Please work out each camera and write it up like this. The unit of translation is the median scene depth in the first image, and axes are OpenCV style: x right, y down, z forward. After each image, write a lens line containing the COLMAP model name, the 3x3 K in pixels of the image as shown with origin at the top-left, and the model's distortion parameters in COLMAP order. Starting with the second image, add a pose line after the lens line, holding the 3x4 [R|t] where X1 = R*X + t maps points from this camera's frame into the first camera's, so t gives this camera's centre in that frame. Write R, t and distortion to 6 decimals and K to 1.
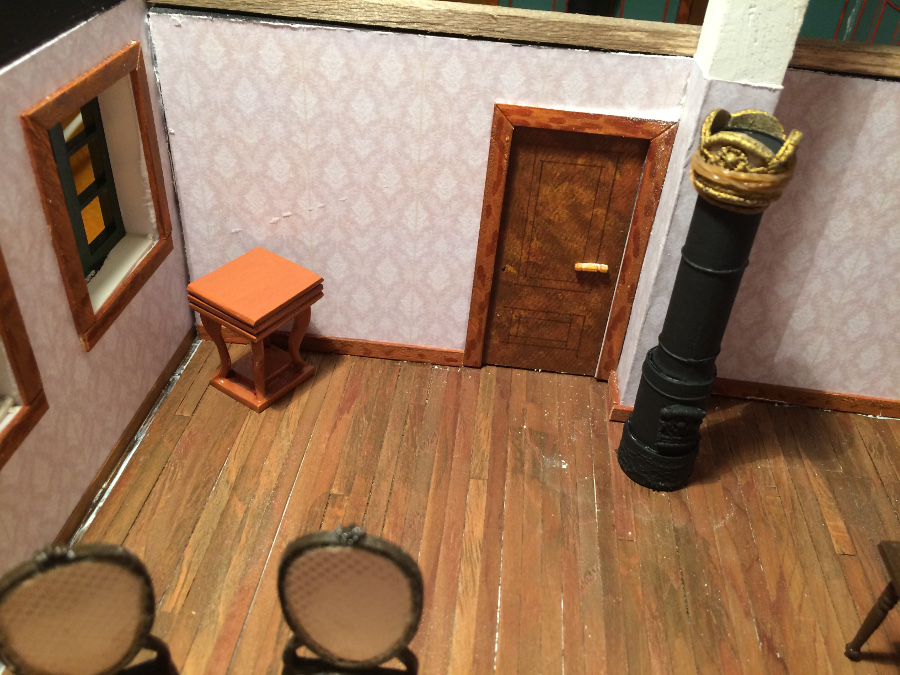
lens RADIAL K [[777.4, 0, 449.6], [0, 777.4, 316.1], [0, 0, 1]] dist [0.066789, -0.093893]
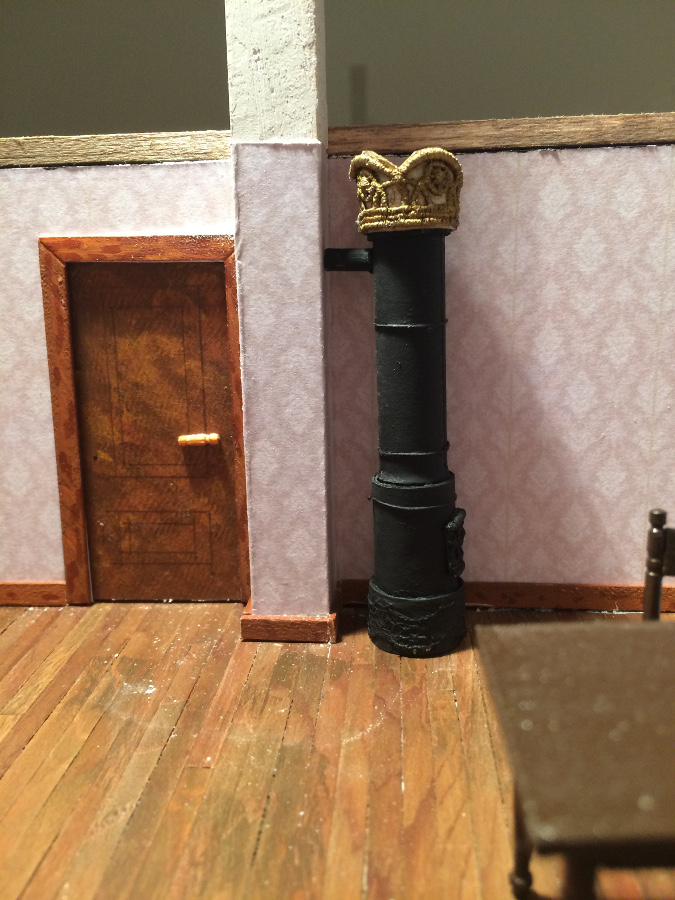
lens RADIAL K [[778.7, 0, 337.5], [0, 778.7, 450.0], [0, 0, 1]] dist [0.074562, -0.133392]
pose [[0.995356, -0.096048, 0.006444, 0.337295], [0.091061, 0.917736, -0.386612, 0.287268], [0.031219, 0.385404, 0.922220, 0.286425]]
